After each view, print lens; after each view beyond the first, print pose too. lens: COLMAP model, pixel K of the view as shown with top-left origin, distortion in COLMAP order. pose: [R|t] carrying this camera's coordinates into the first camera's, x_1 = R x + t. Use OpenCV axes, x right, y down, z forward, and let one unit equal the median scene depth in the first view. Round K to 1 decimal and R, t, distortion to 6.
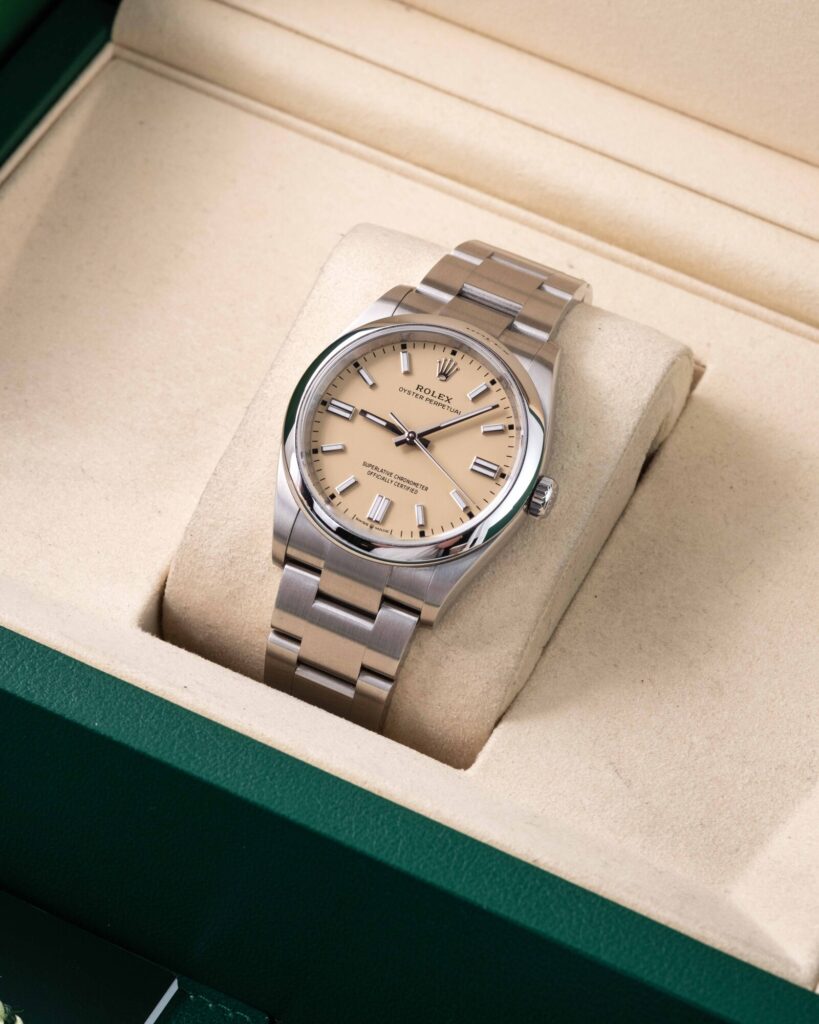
lens RADIAL K [[3637.9, 0, 409.5], [0, 3637.9, 512.0], [0, 0, 1]] dist [0.245816, -1.912321]
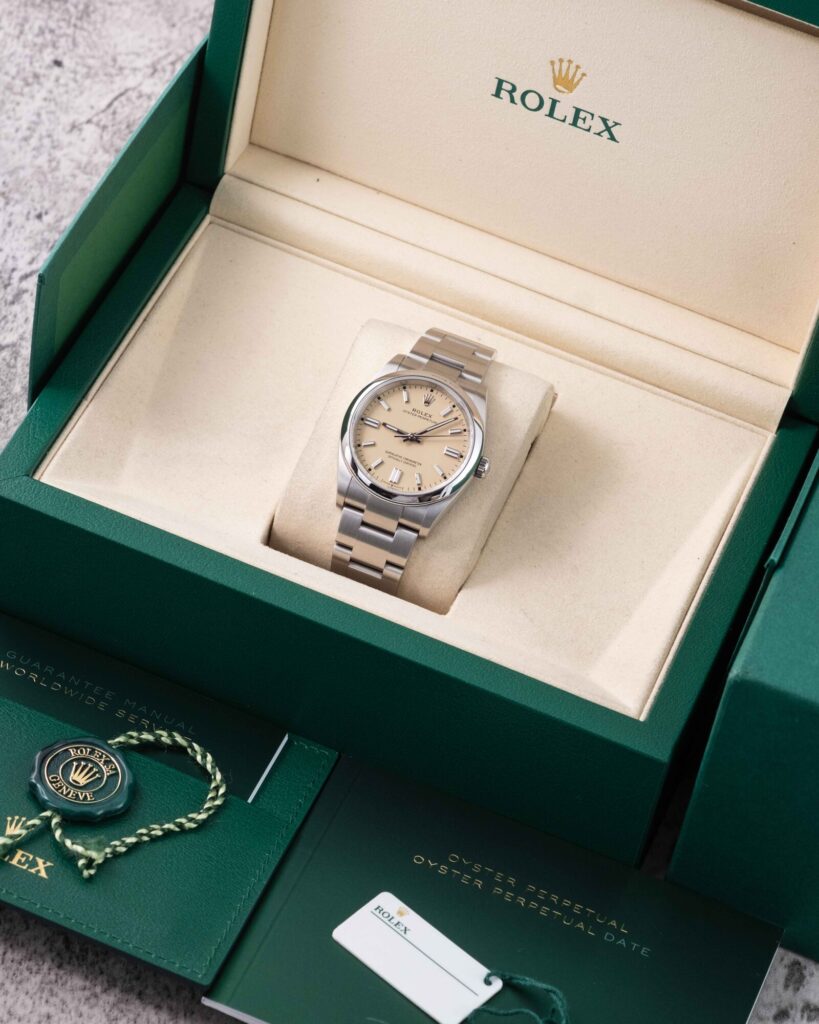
lens RADIAL K [[3637.9, 0, 409.5], [0, 3637.9, 512.0], [0, 0, 1]] dist [0.245816, -1.912321]
pose [[0.994262, -0.022631, 0.104553, -0.192536], [0.022483, 0.999744, 0.002597, 0.012671], [-0.104585, -0.000232, 0.994516, -0.831950]]
